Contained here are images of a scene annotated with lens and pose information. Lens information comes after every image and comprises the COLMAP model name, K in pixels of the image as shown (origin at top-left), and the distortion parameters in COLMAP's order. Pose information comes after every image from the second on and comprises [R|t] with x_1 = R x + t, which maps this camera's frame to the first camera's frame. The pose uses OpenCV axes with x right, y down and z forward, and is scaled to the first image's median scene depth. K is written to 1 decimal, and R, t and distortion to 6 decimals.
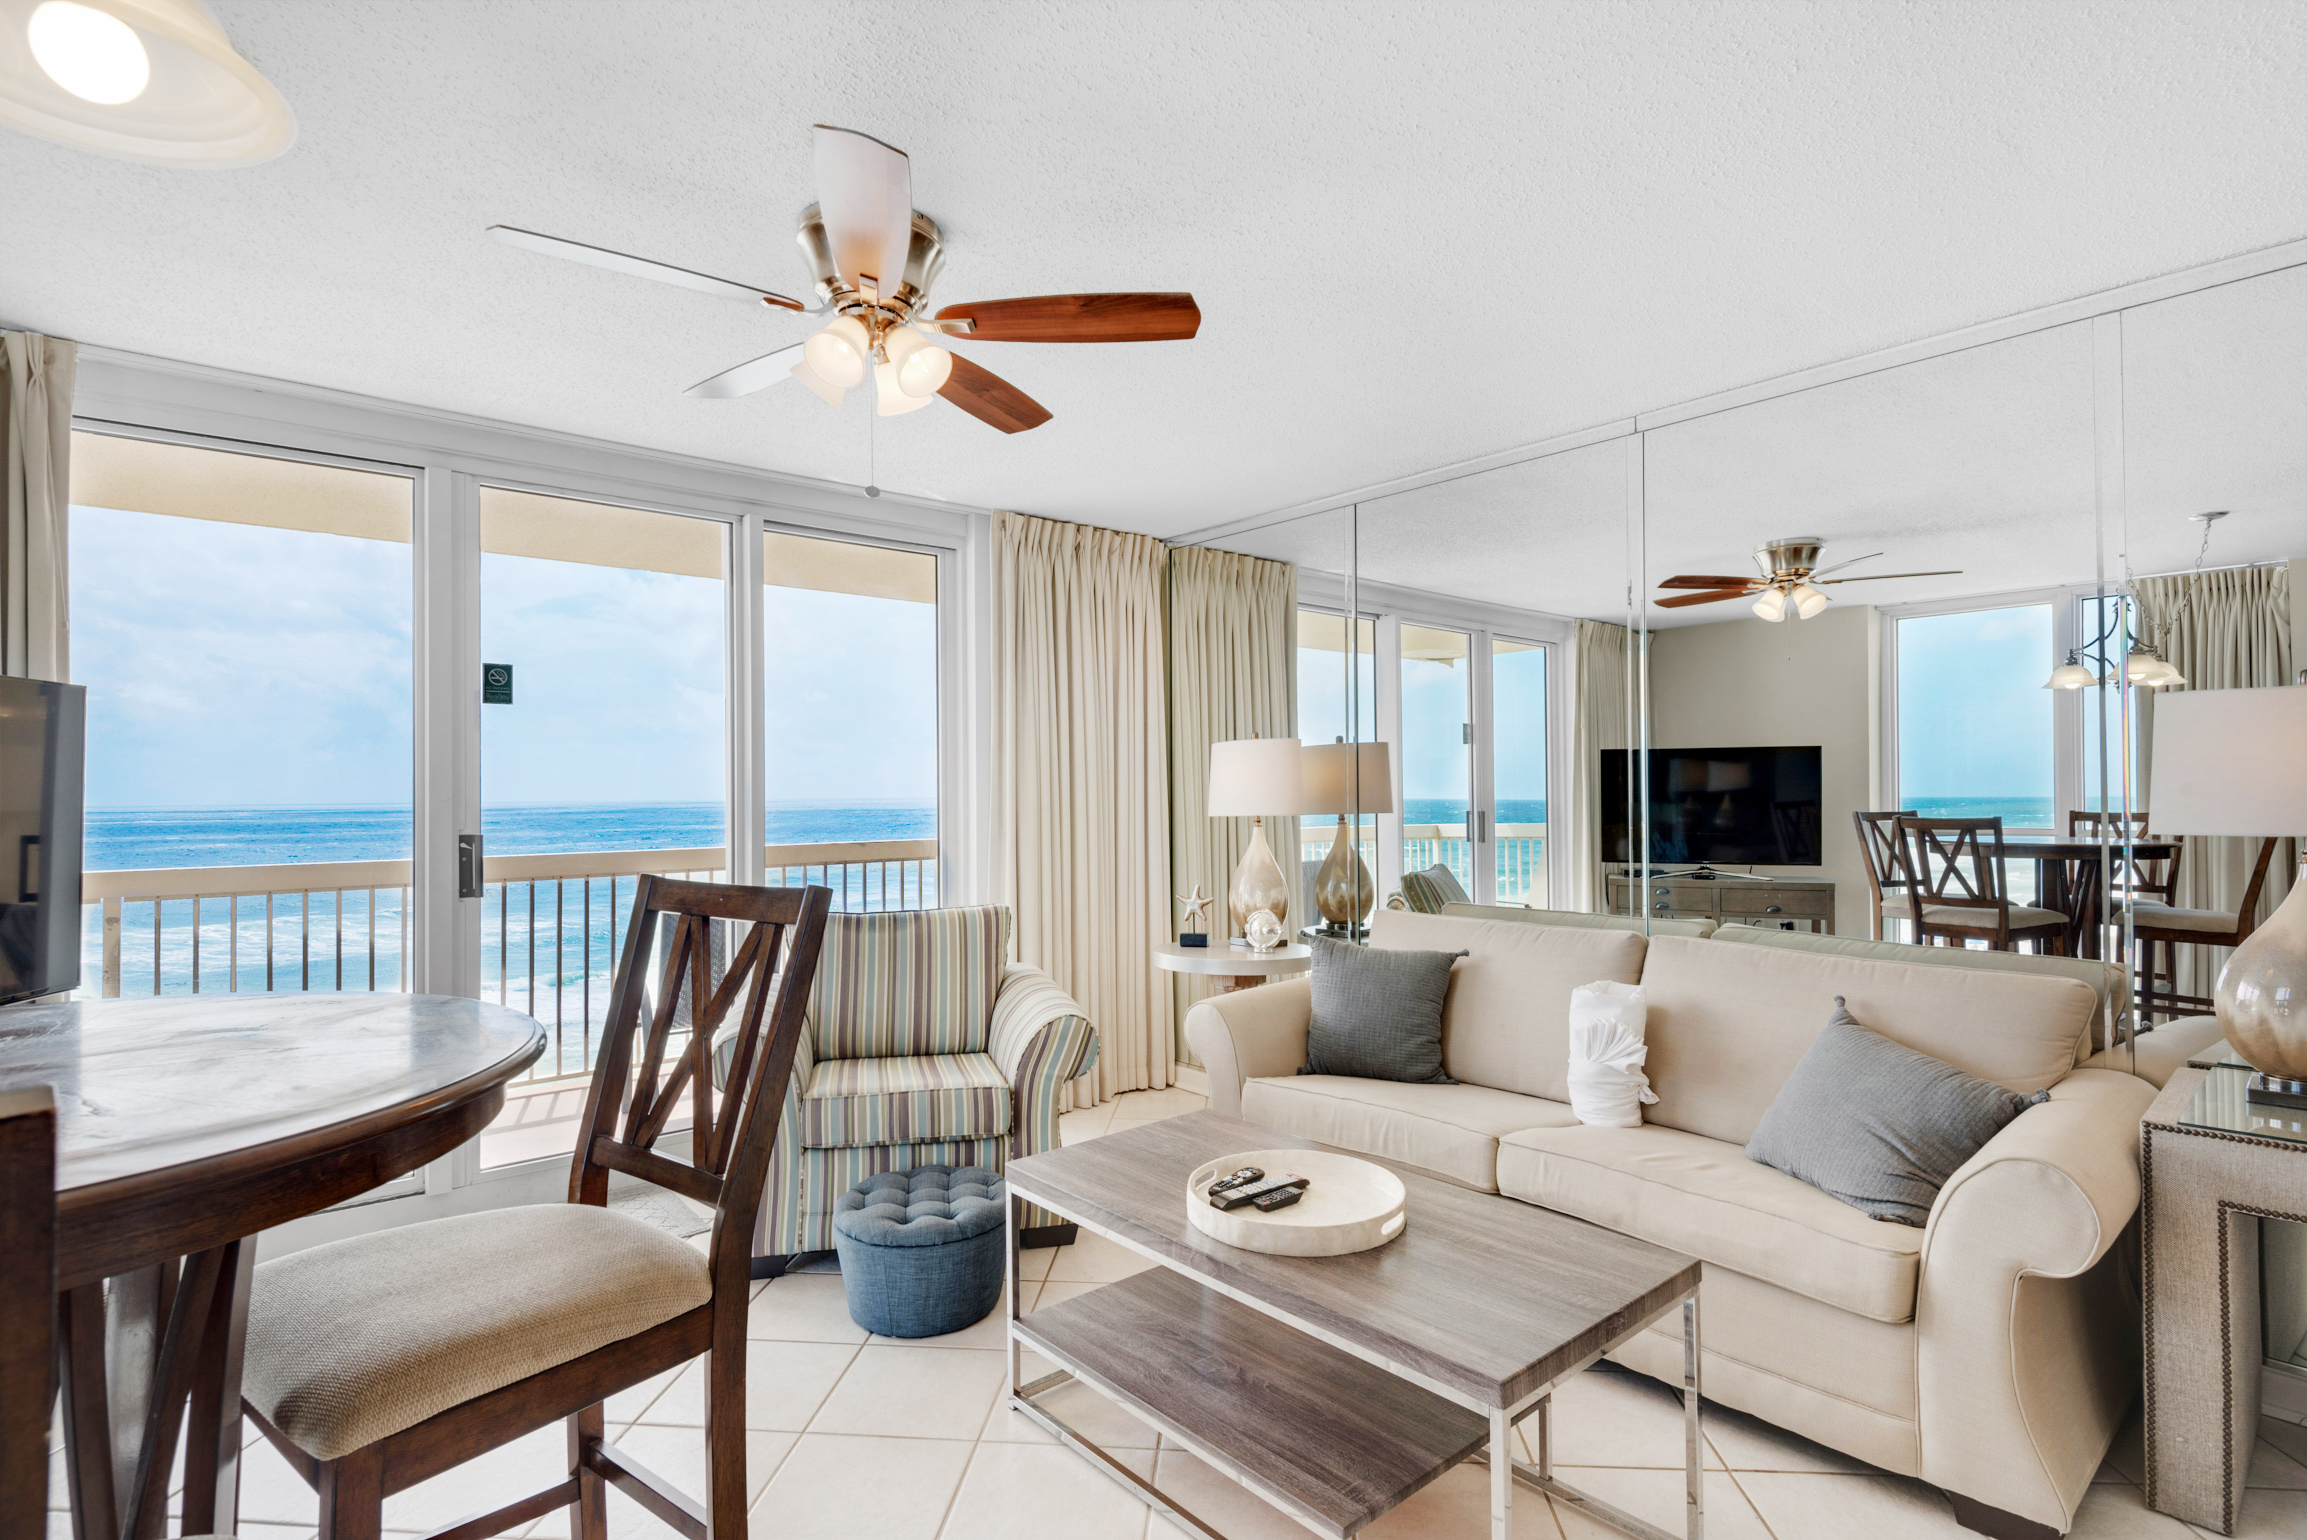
lens RADIAL K [[1106.8, 0, 1143.2], [0, 1106.8, 764.2], [0, 0, 1]] dist [0.014534, -0.002458]
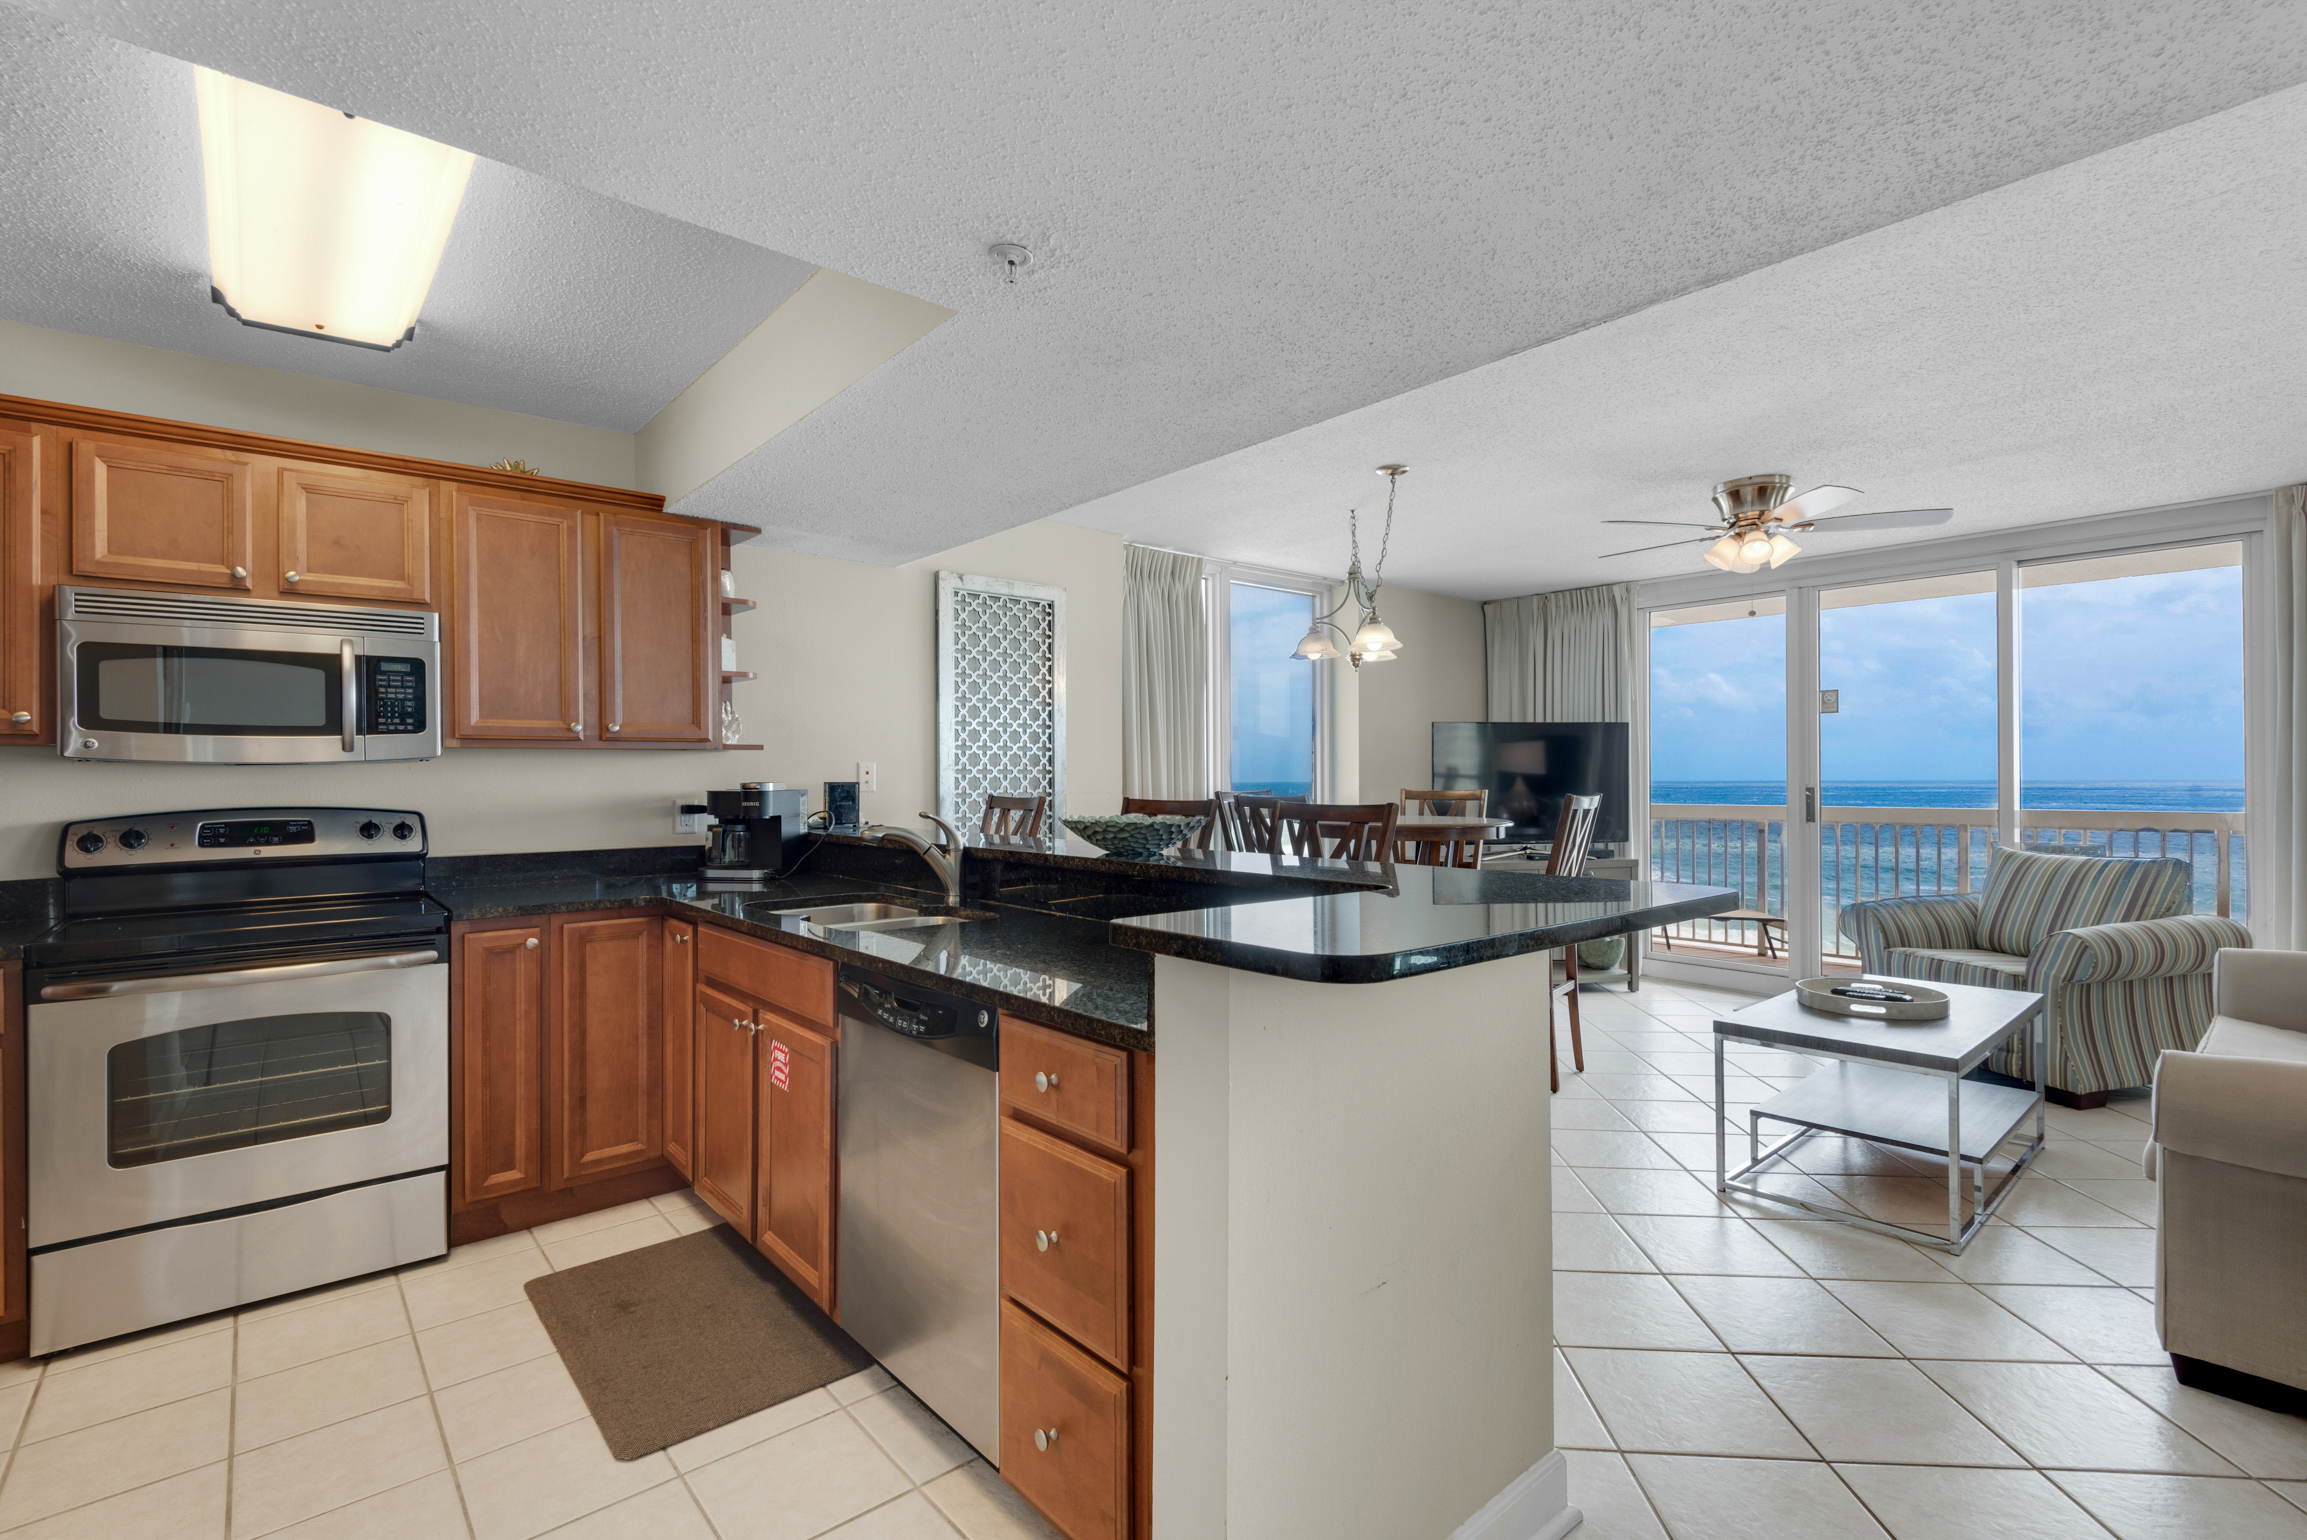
lens RADIAL K [[1027.1, 0, 1176.2], [0, 1027.1, 768.7], [0, 0, 1]] dist [0.012186, -0.007970]
pose [[0.032135, 0.001086, -0.999483, 1.089263], [0.031648, 0.999497, 0.002104, -0.003891], [0.998982, -0.031699, 0.032084, -0.085842]]
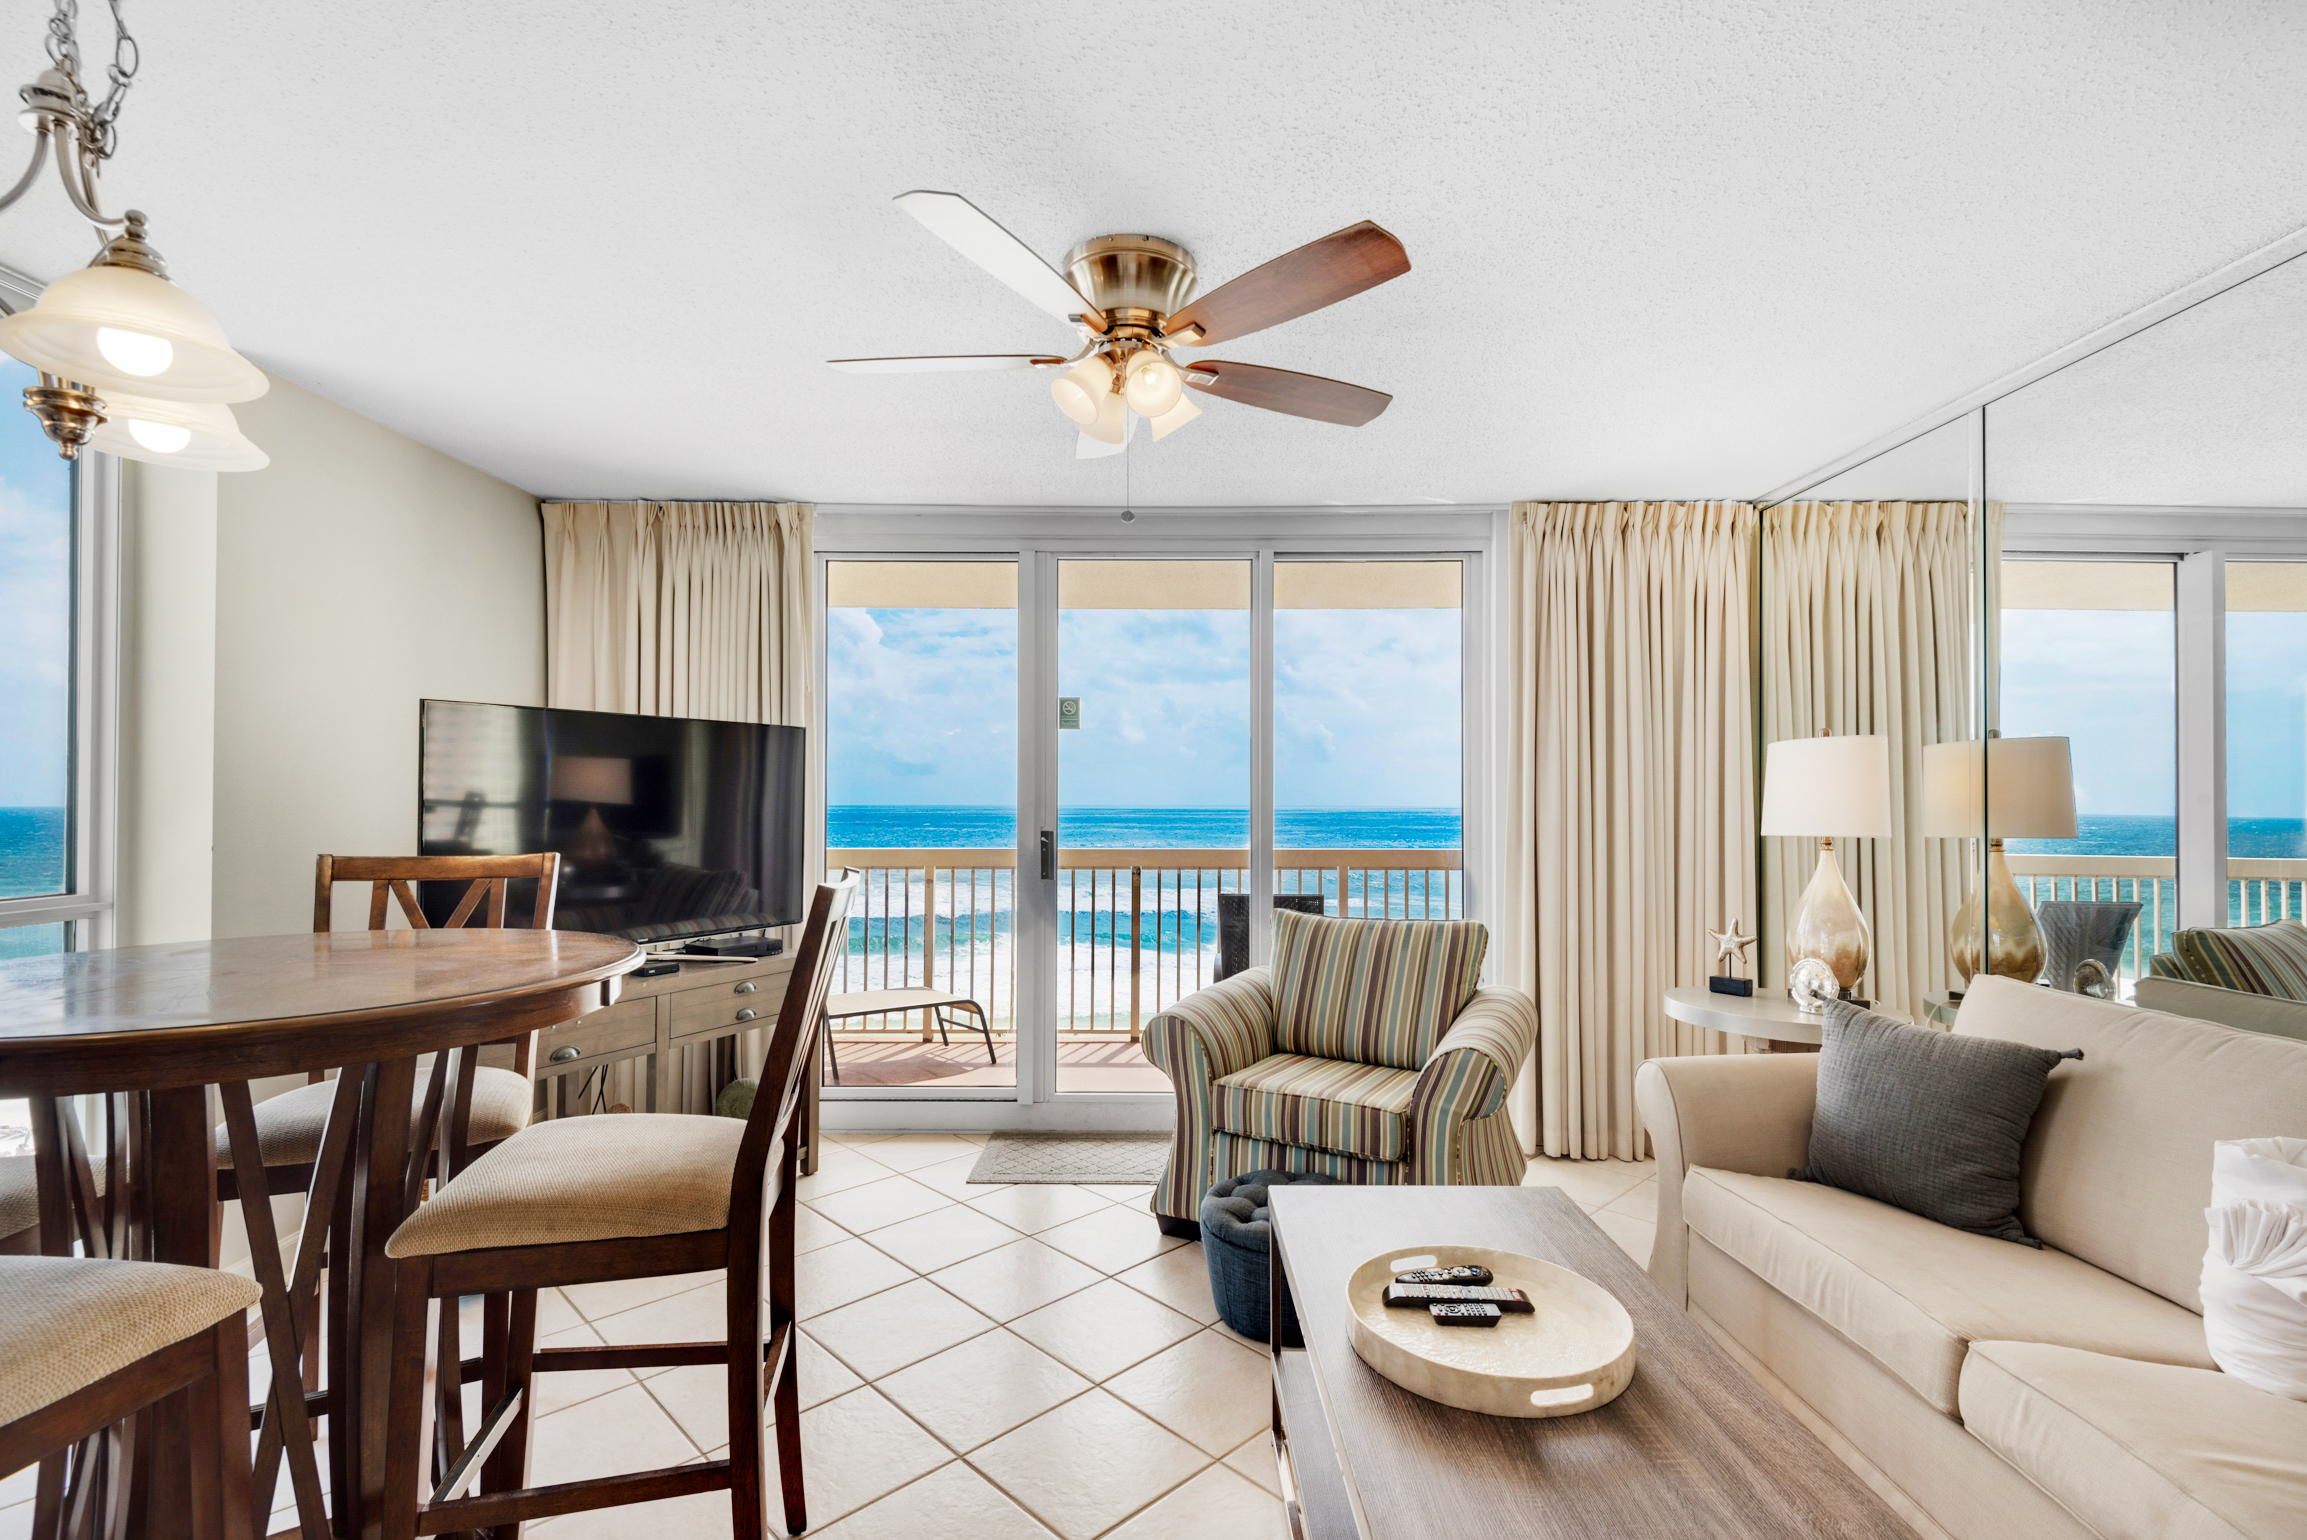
lens RADIAL K [[1027.1, 0, 1159.4], [0, 1027.1, 776.4], [0, 0, 1]] dist [0.012186, -0.007970]
pose [[0.763597, -0.004928, -0.645674, 0.277408], [0.006799, 0.999977, 0.000408, 0.001373], [0.645657, -0.004701, 0.763613, 0.184940]]
